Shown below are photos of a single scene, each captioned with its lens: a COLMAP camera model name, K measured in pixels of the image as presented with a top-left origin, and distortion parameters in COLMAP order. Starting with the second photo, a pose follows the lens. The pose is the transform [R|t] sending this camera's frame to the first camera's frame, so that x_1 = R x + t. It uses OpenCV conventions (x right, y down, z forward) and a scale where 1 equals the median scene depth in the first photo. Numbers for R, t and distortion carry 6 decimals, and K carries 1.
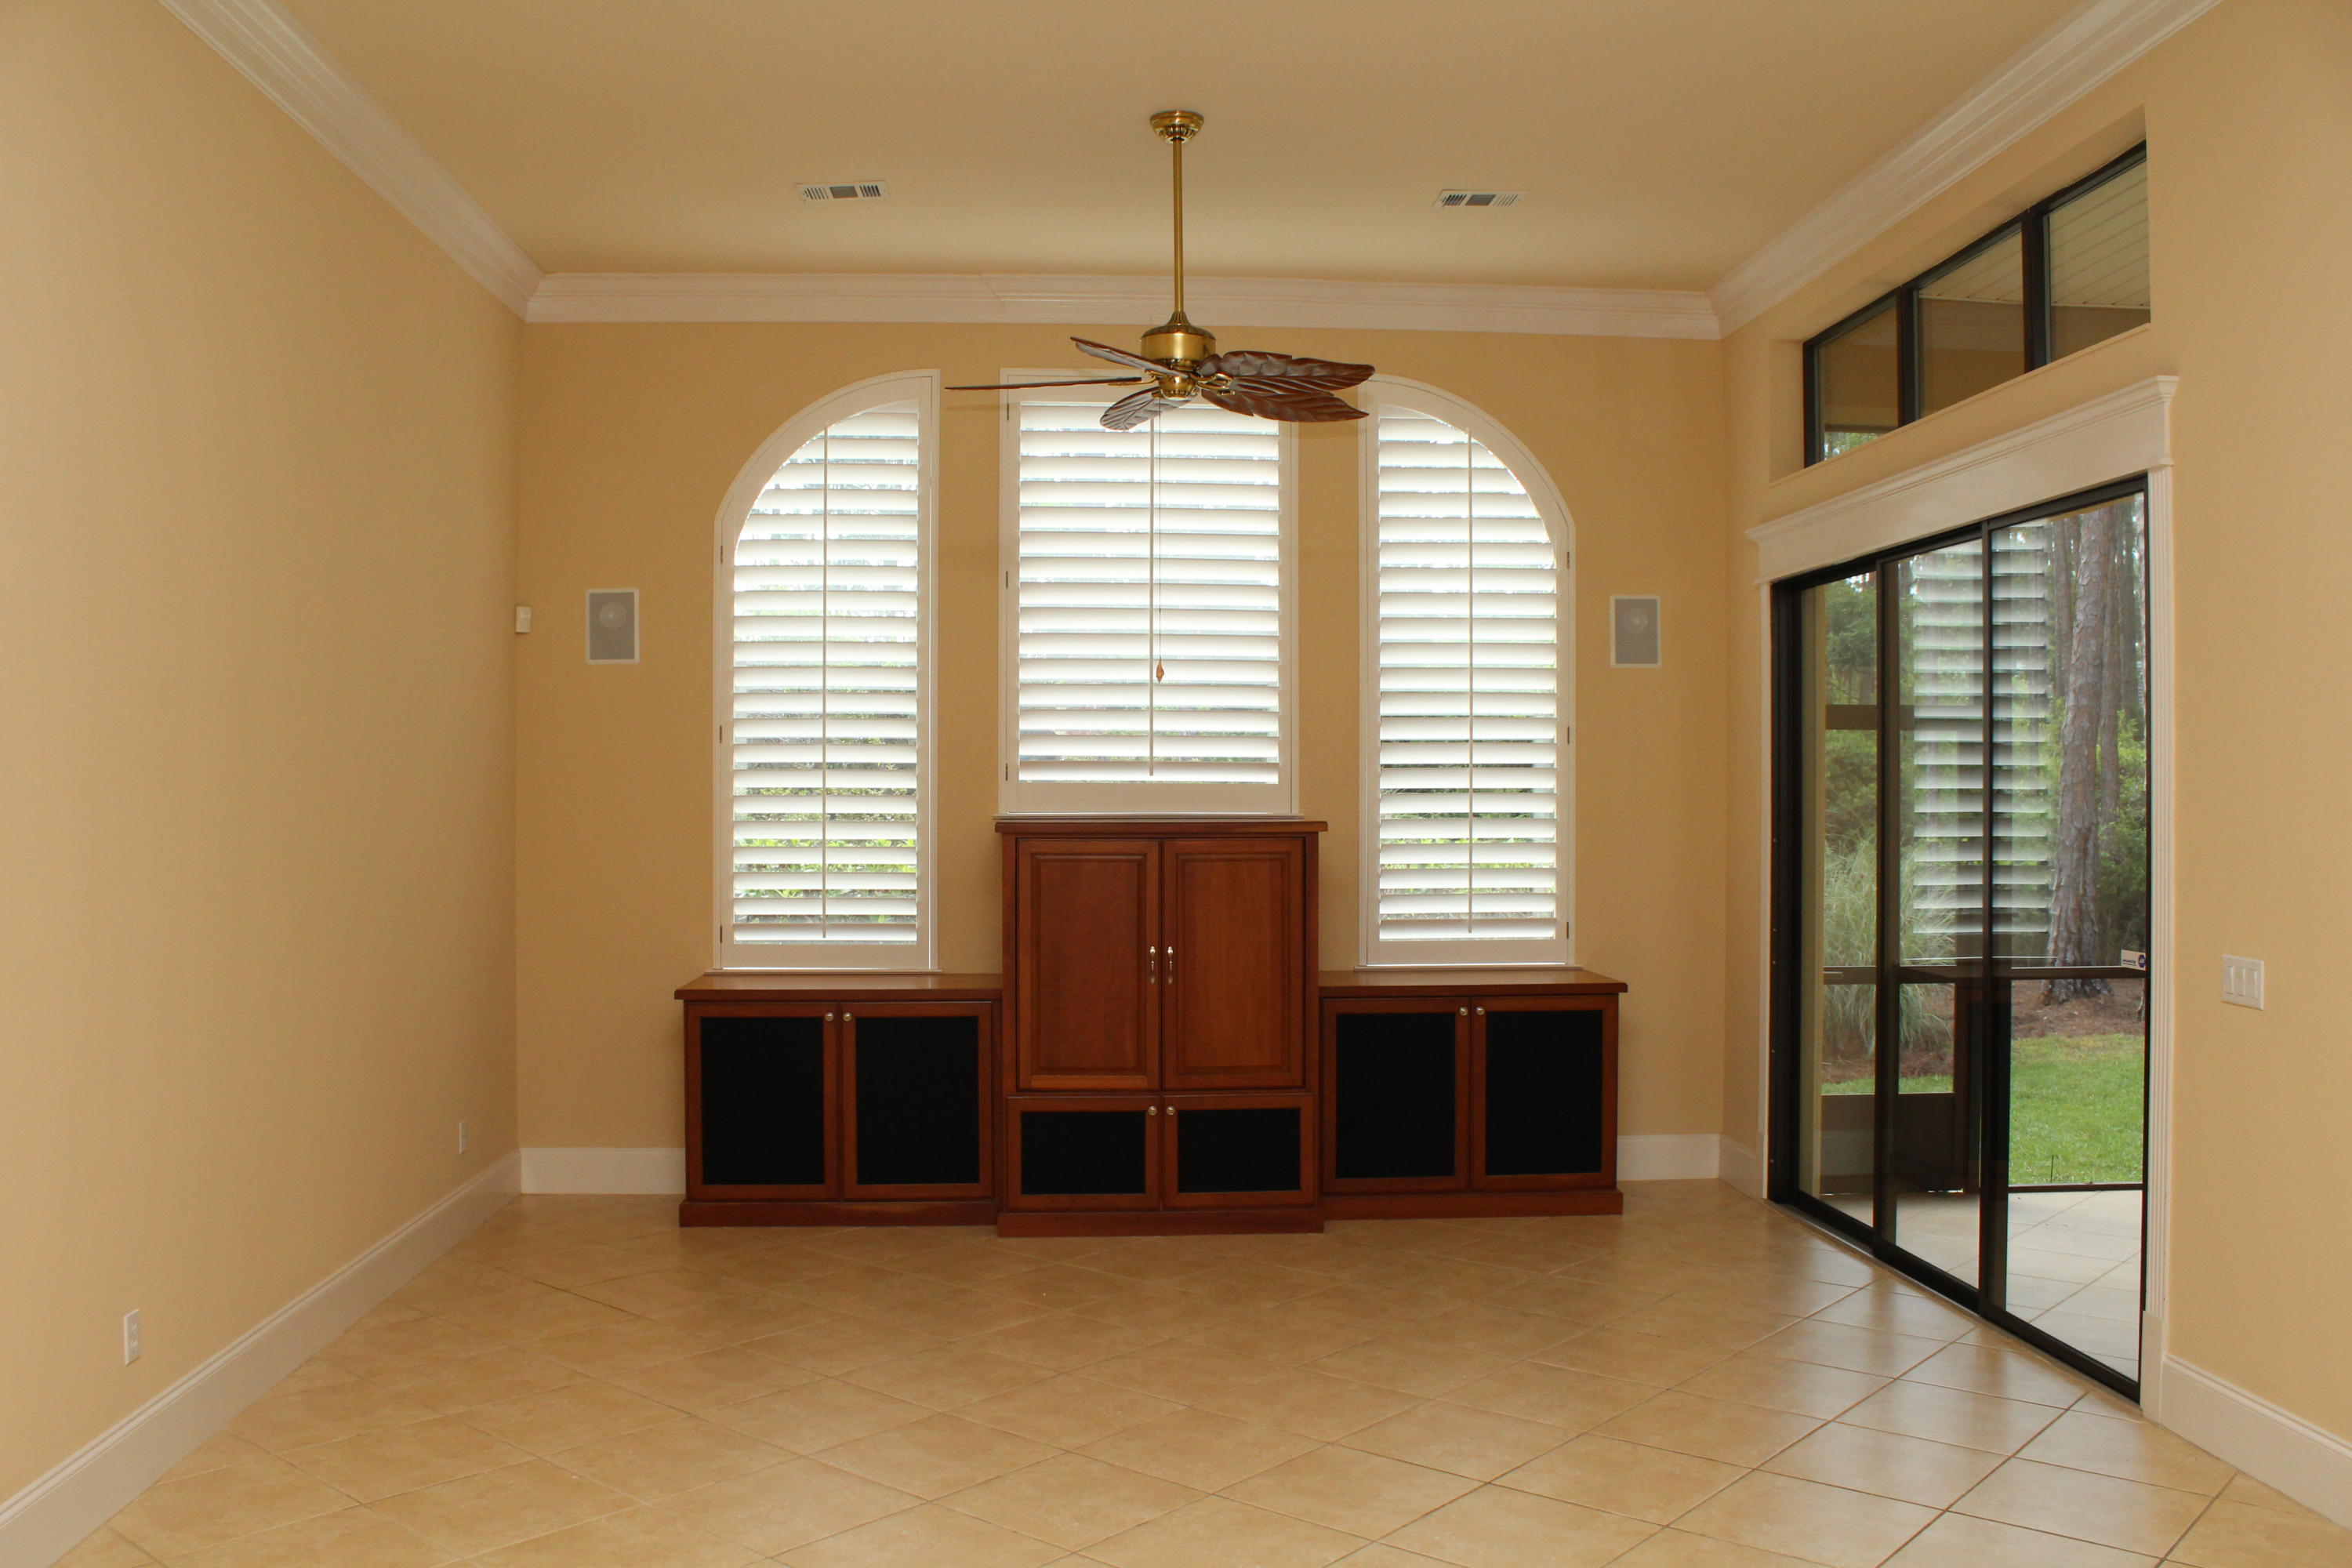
lens RADIAL K [[1979.9, 0, 1176.0], [0, 1979.9, 784.0], [0, 0, 1]] dist [-0.144593, 0.085660]
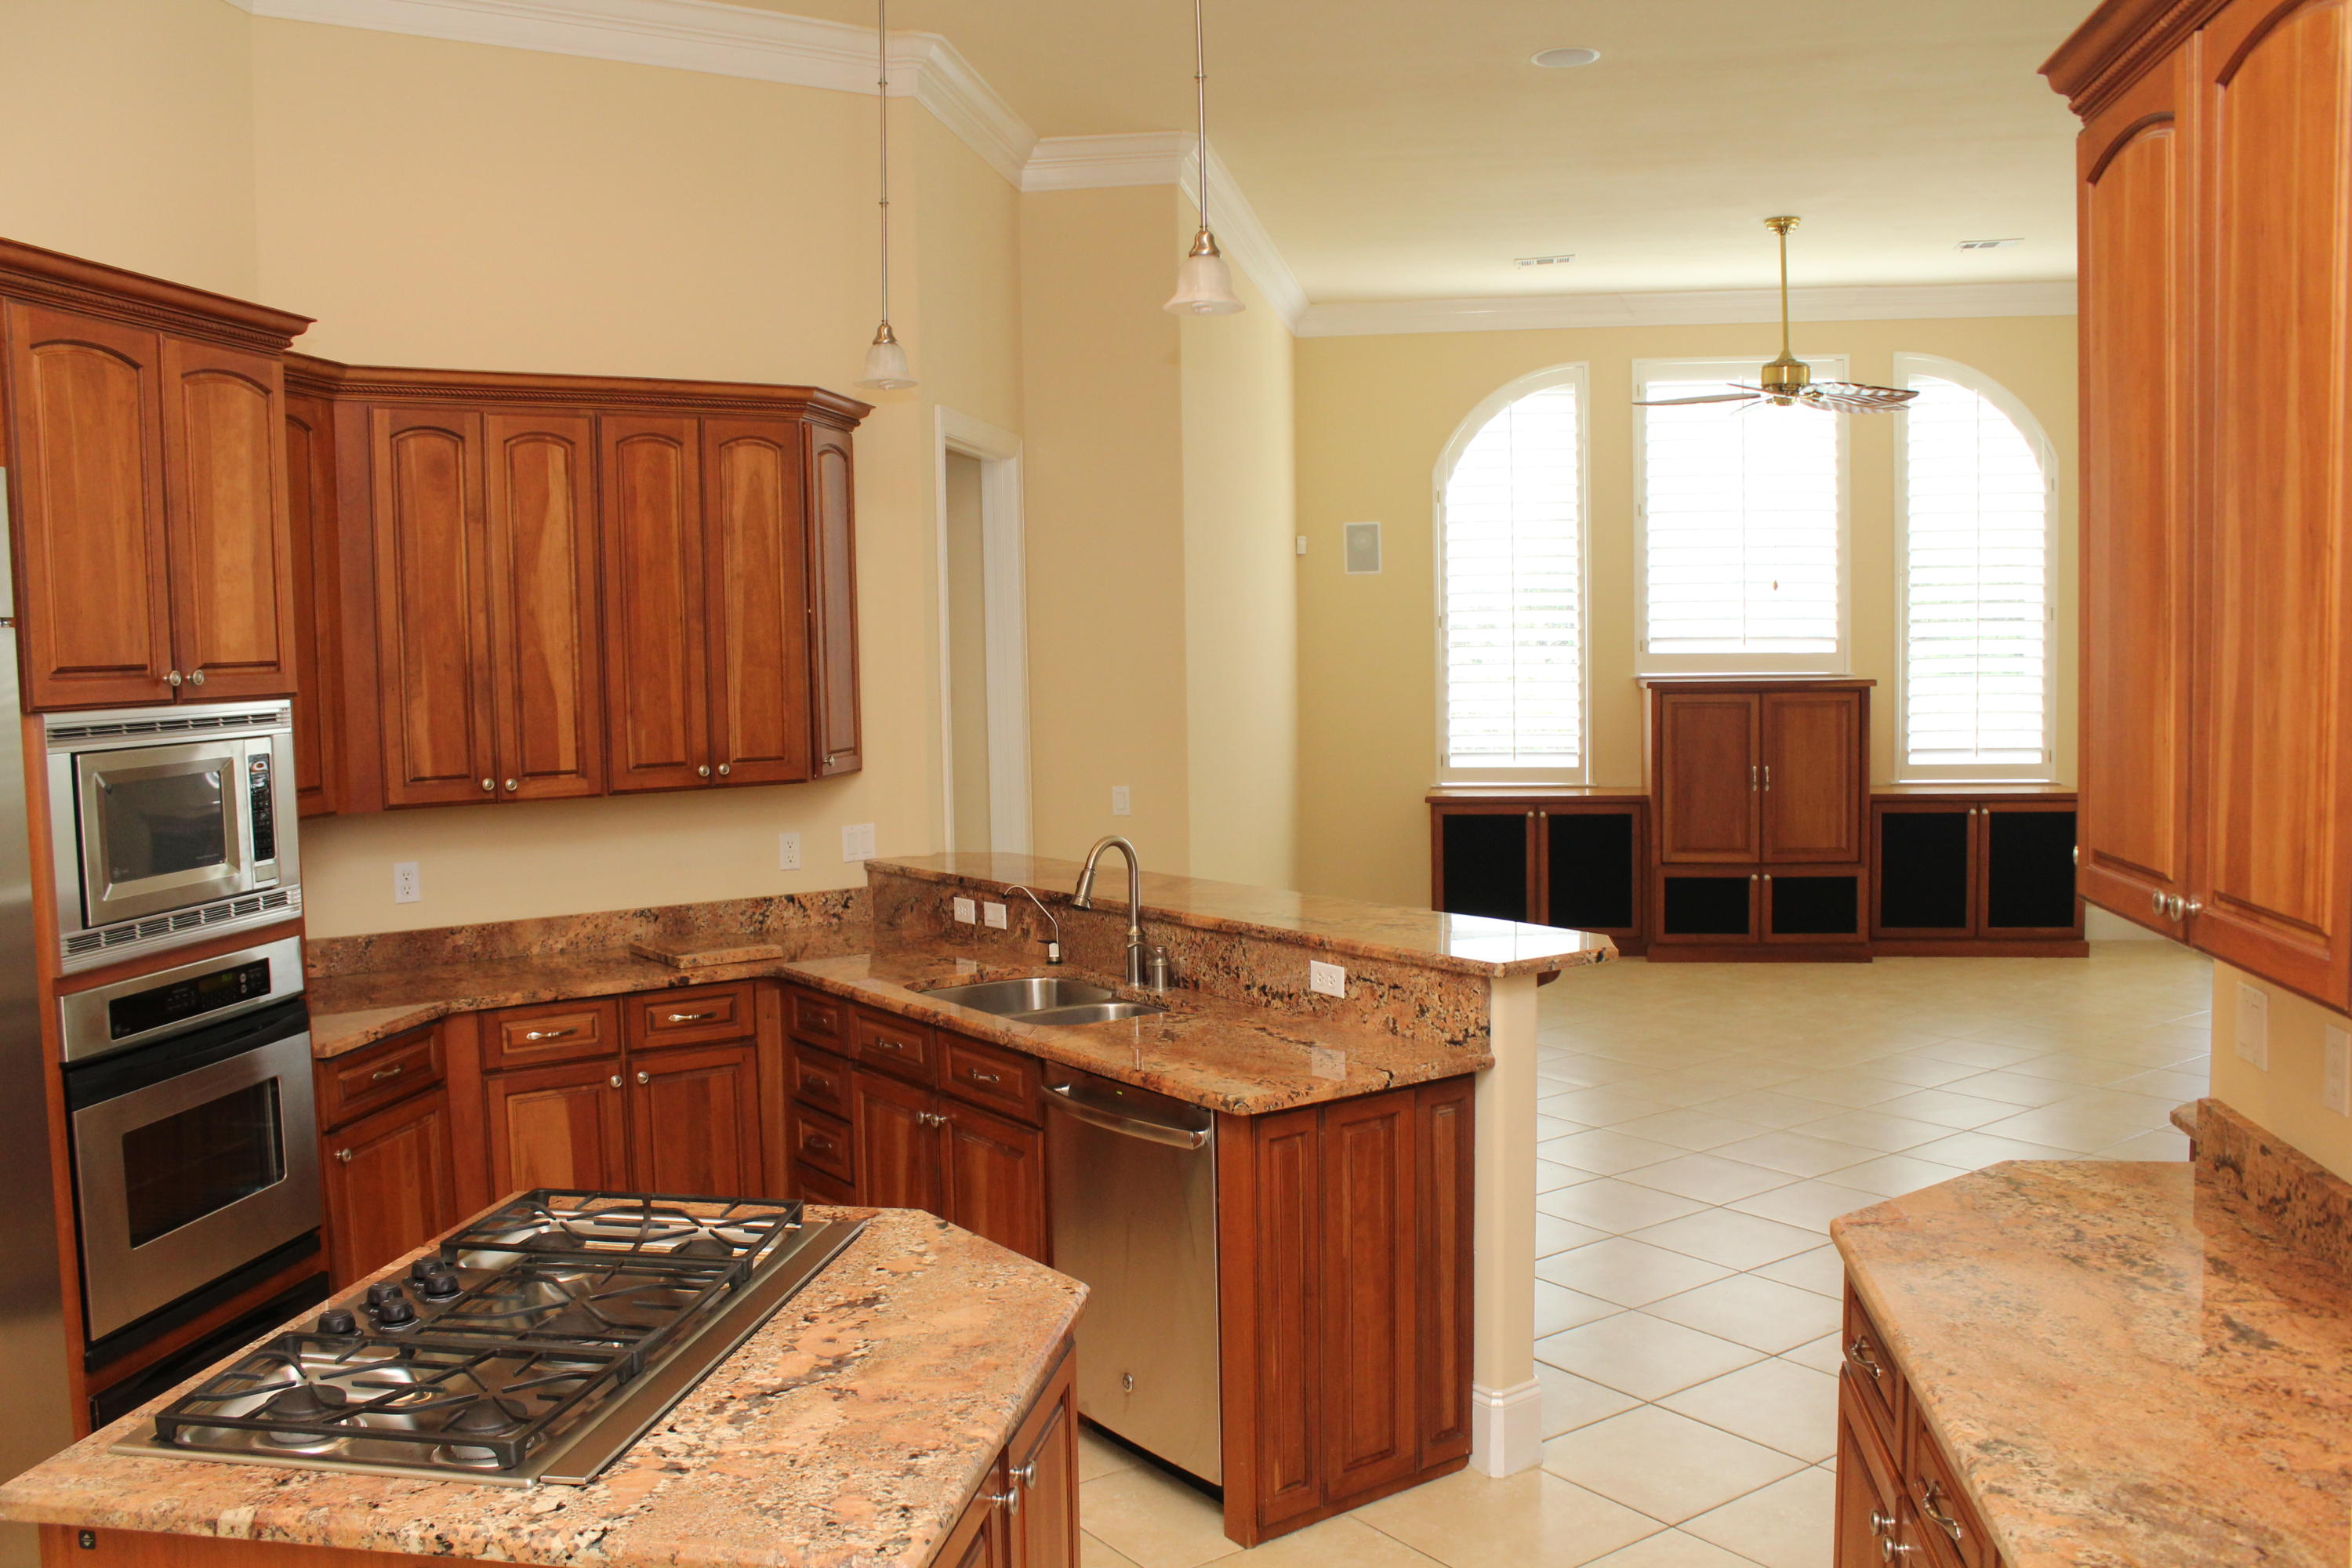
lens RADIAL K [[1979.9, 0, 1176.0], [0, 1979.9, 784.0], [0, 0, 1]] dist [-0.144593, 0.085660]
pose [[0.971787, -0.000080, -0.235862, -0.085180], [0.019387, 0.996643, 0.079537, -0.027515], [0.235064, -0.081865, 0.968526, -0.495272]]
